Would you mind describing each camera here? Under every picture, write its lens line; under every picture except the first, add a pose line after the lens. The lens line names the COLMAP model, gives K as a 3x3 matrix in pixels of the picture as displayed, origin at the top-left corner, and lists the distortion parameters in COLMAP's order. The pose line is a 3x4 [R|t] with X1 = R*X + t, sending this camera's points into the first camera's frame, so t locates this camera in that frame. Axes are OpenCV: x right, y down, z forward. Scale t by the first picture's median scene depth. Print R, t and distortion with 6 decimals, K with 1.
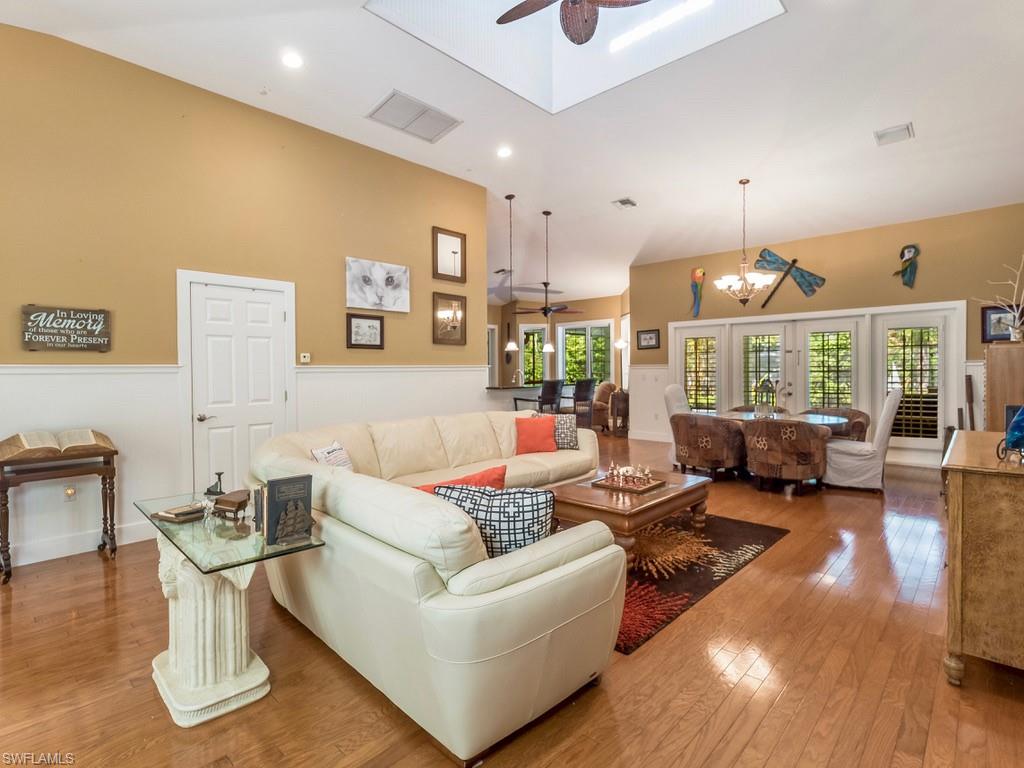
lens RADIAL K [[496.4, 0, 519.3], [0, 496.4, 380.3], [0, 0, 1]] dist [0.007464, 0.000331]
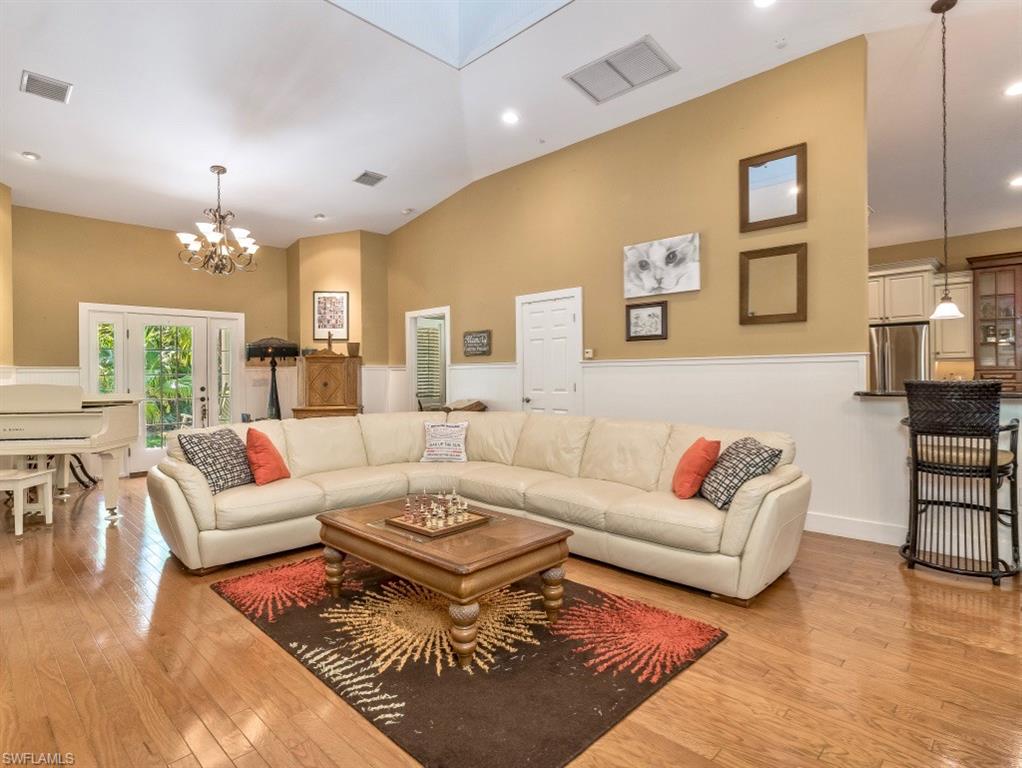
lens RADIAL K [[545.0, 0, 511.6], [0, 545.0, 377.4], [0, 0, 1]] dist [-0.004342, -0.001822]
pose [[-0.002596, 0.023353, -0.999724, 0.701953], [-0.002149, 0.999725, 0.023359, -0.018599], [0.999994, 0.002209, -0.002546, 0.767708]]
